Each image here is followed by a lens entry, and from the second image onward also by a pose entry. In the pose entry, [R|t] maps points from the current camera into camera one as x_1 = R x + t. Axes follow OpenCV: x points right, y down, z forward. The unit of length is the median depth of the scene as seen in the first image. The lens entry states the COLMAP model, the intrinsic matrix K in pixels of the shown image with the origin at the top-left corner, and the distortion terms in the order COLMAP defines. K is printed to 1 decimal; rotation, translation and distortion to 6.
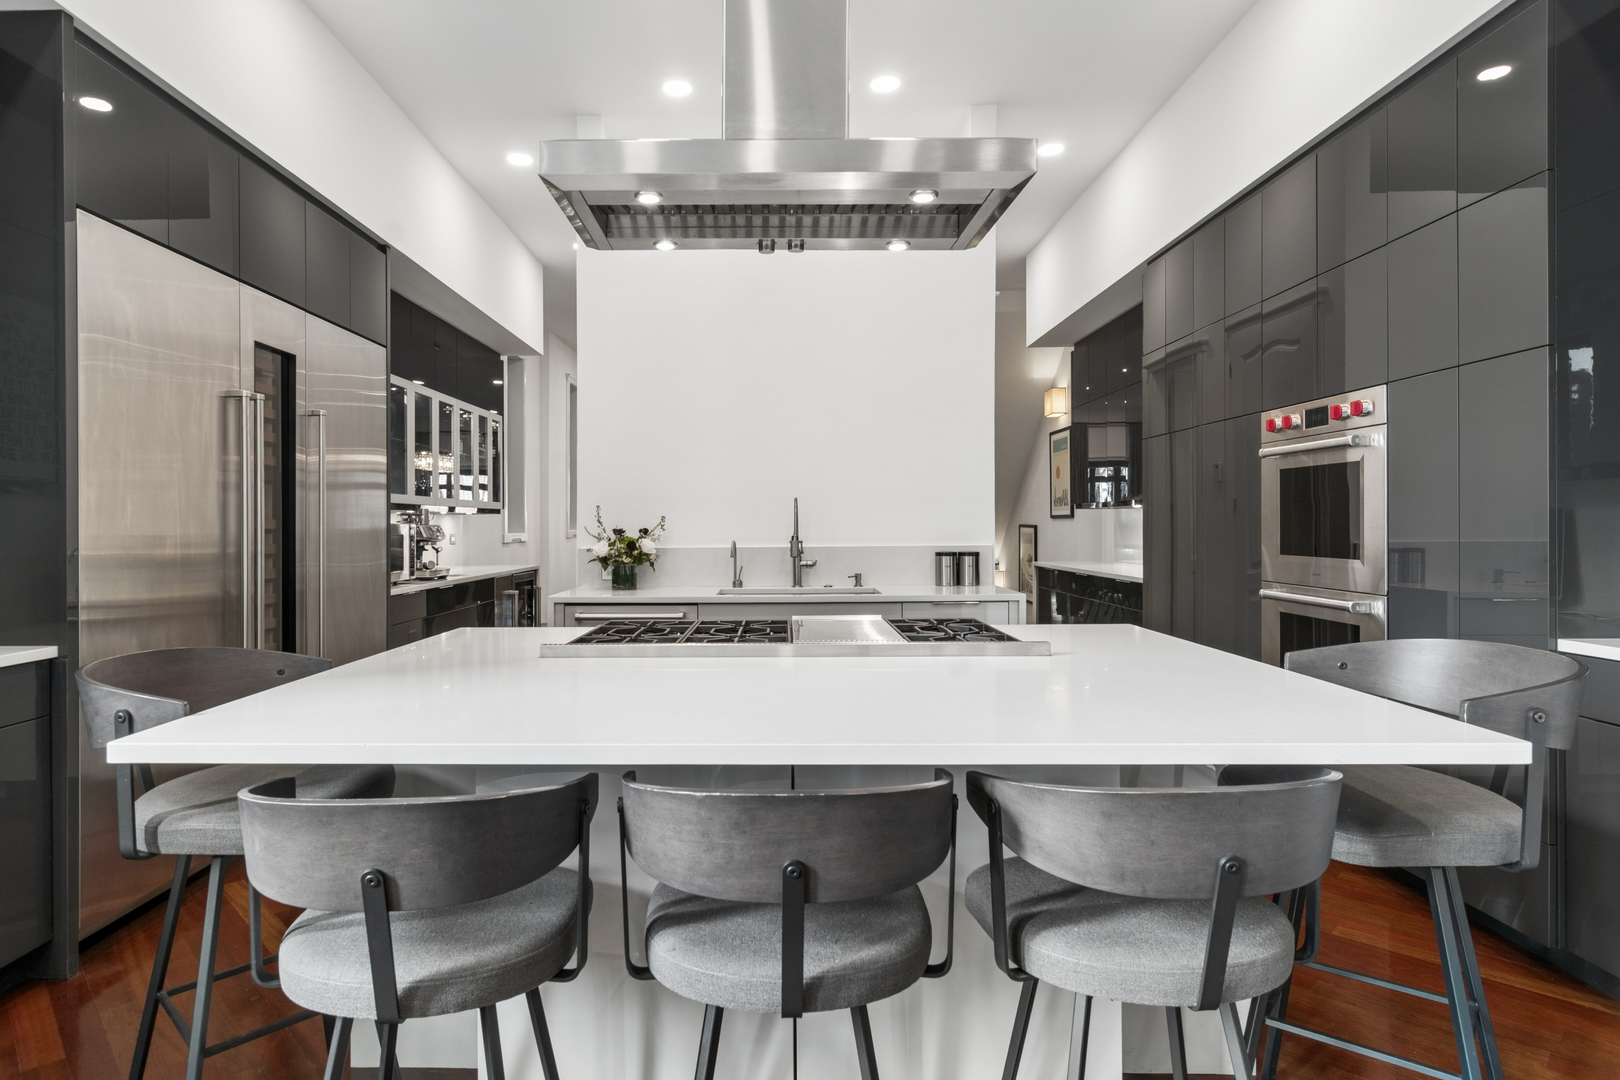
lens RADIAL K [[867.6, 0, 758.8], [0, 867.6, 522.2], [0, 0, 1]] dist [0.006340, -0.000443]
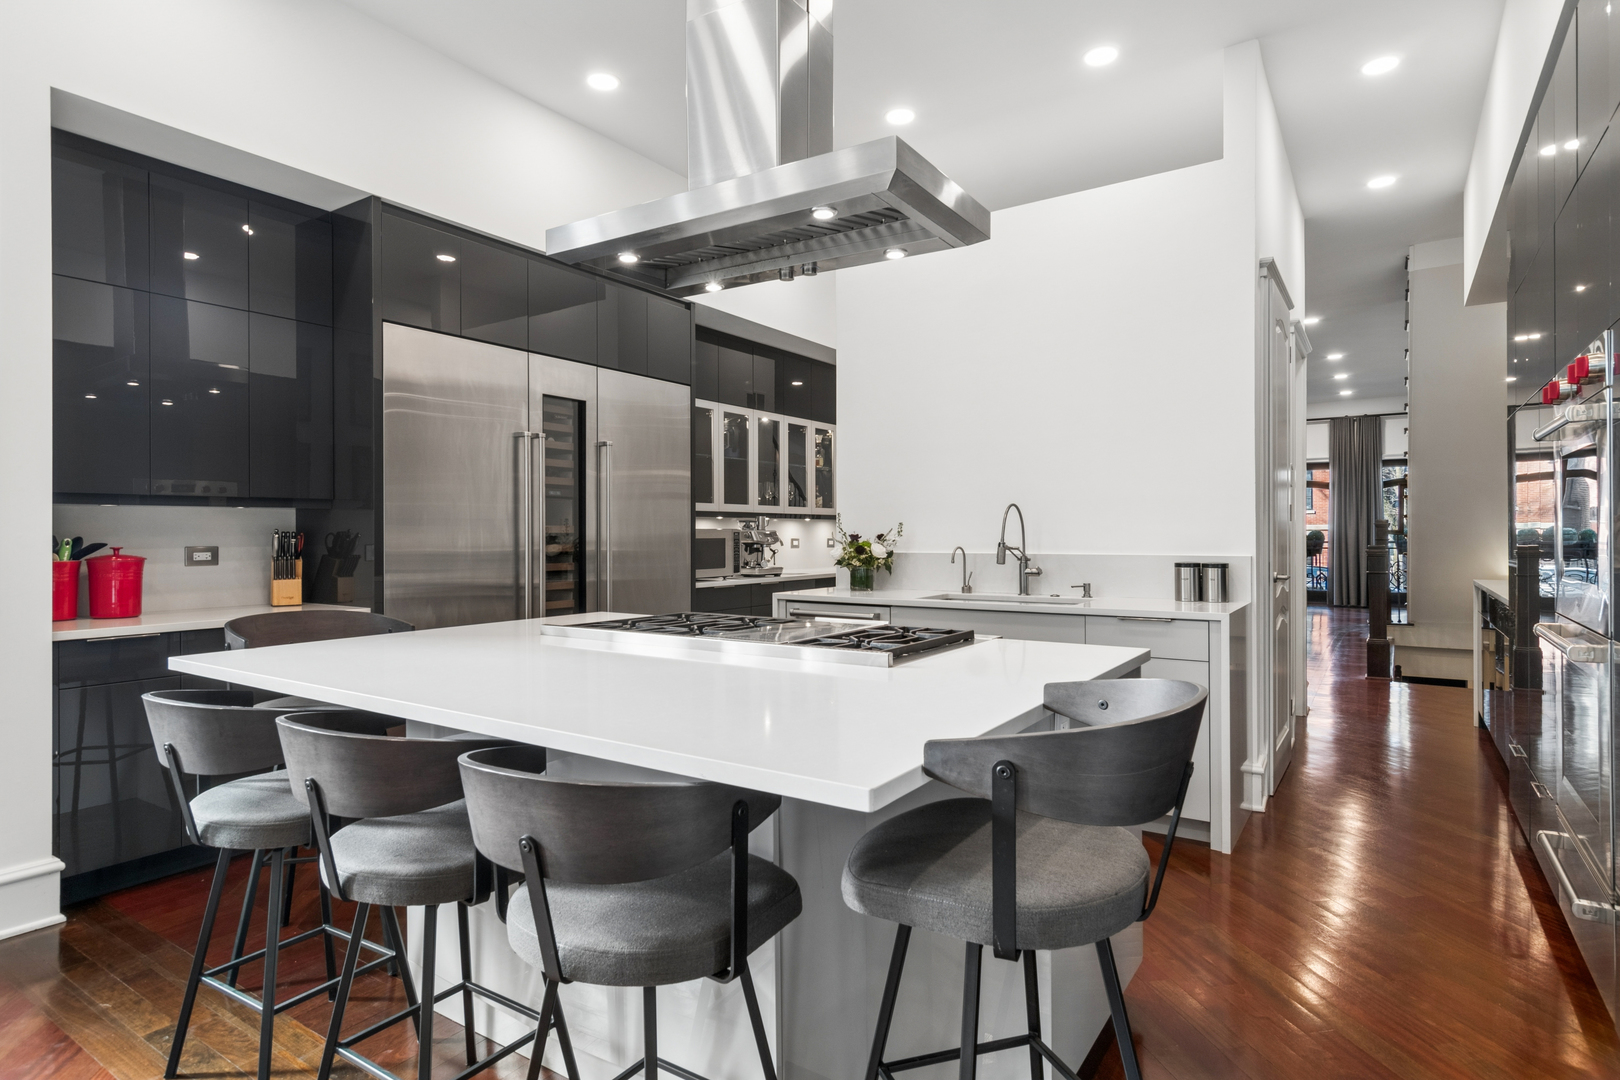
lens RADIAL K [[867.6, 0, 841.9], [0, 867.6, 519.1], [0, 0, 1]] dist [0.006340, -0.000443]
pose [[0.852046, -0.003414, -0.523456, 0.380271], [-0.000942, 0.999967, -0.008055, -0.002350], [0.523466, 0.007356, 0.852015, 0.067894]]
